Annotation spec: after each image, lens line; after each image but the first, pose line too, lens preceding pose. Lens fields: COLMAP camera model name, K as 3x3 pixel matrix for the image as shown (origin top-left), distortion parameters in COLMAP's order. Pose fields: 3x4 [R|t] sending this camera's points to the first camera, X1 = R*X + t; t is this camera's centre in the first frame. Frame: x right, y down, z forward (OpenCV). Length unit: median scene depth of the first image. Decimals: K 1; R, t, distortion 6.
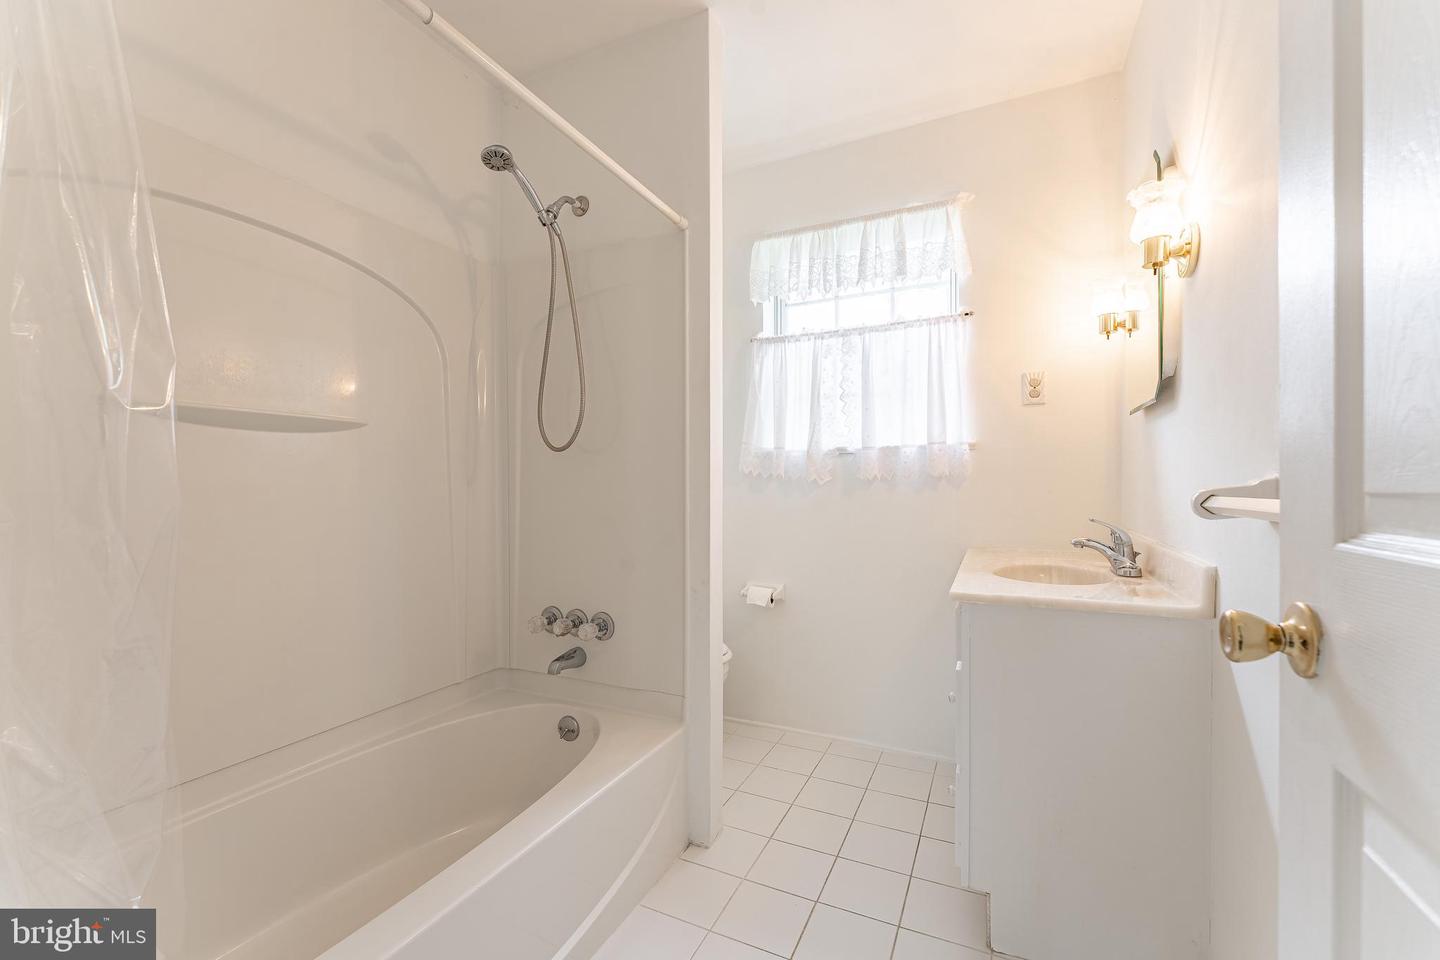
lens RADIAL K [[582.4, 0, 714.8], [0, 582.4, 489.9], [0, 0, 1]] dist [-0.009577, -0.001435]
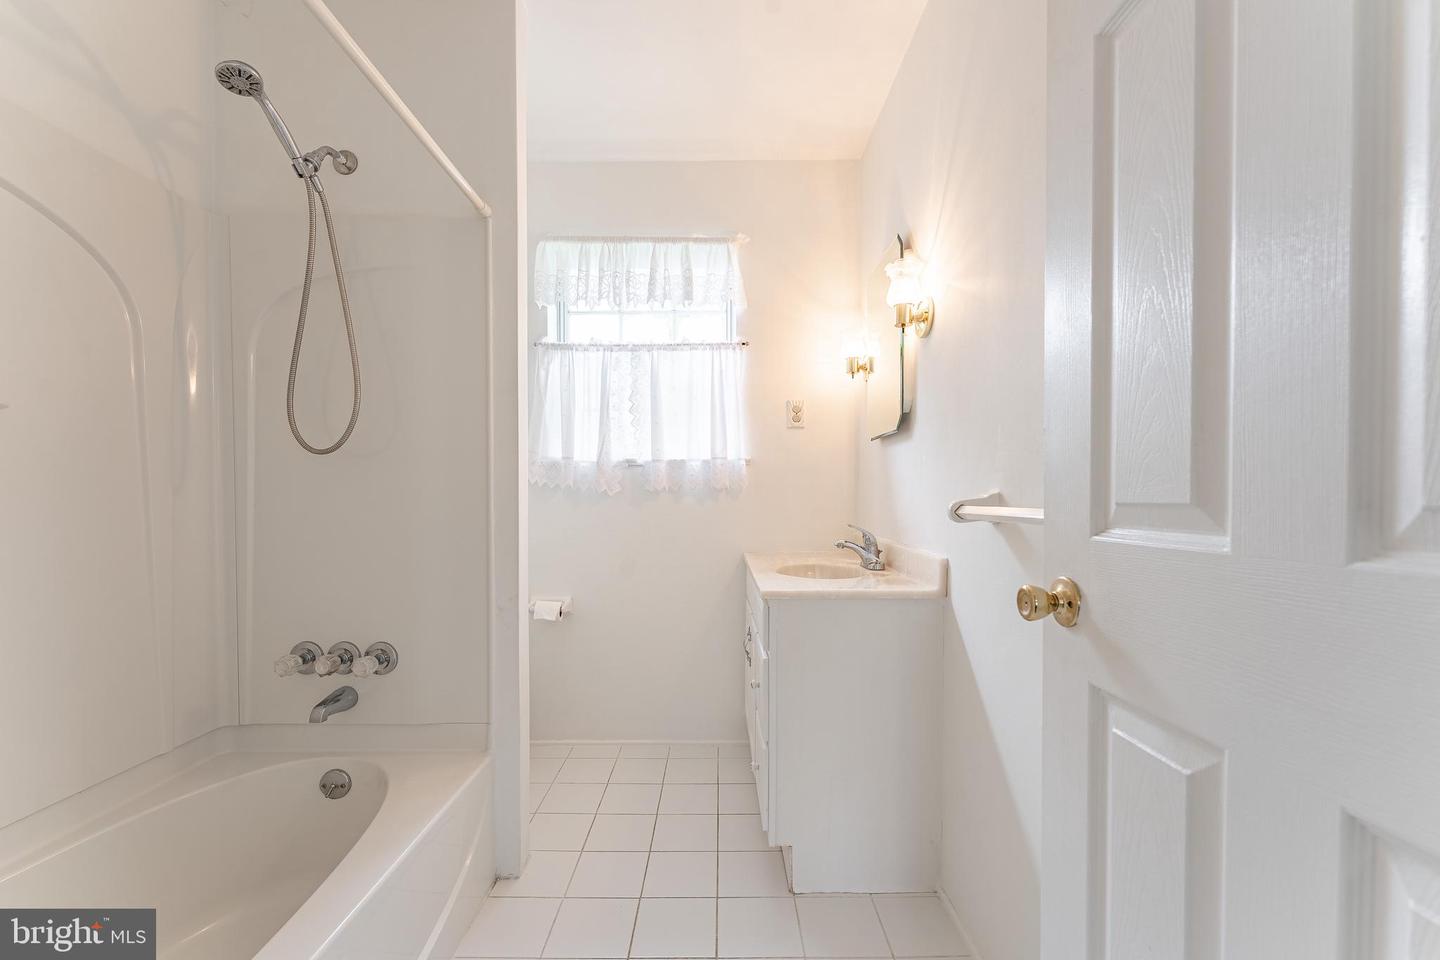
lens RADIAL K [[582.4, 0, 715.7], [0, 582.4, 507.2], [0, 0, 1]] dist [-0.009577, -0.001435]
pose [[0.900744, -0.004474, 0.434328, -0.118004], [-0.000501, 0.999936, 0.011339, -0.000283], [-0.434350, -0.010431, 0.900684, 0.010773]]
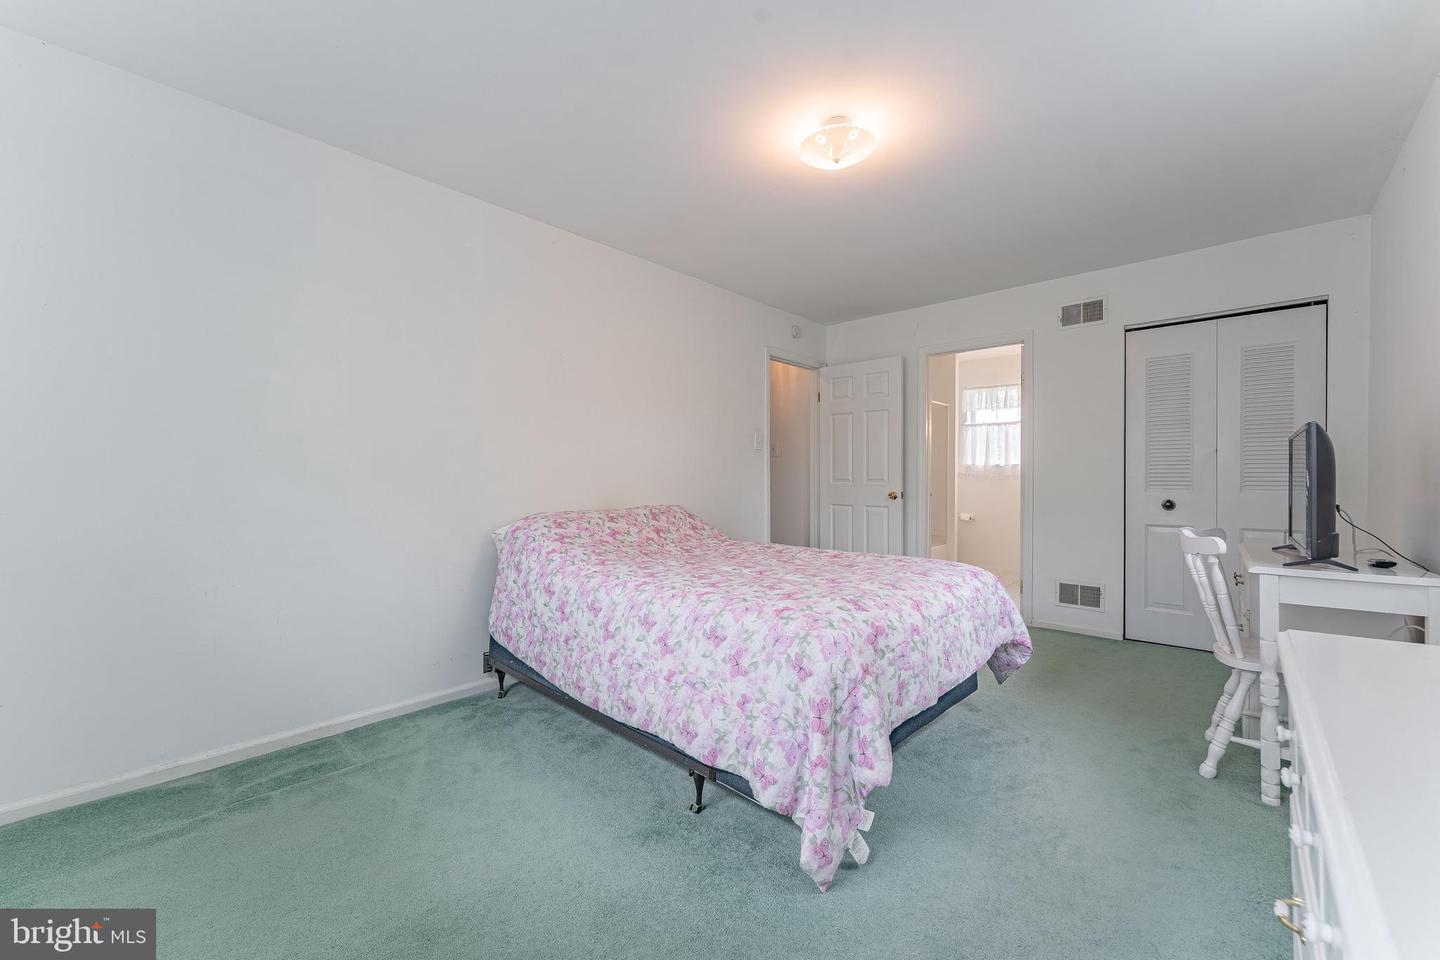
lens RADIAL K [[582.4, 0, 714.1], [0, 582.4, 481.5], [0, 0, 1]] dist [-0.009577, -0.001435]
pose [[0.968623, 0.007268, -0.248428, -0.524534], [-0.008294, 0.999961, -0.003086, 0.037794], [0.248396, 0.005050, 0.968645, -2.629495]]
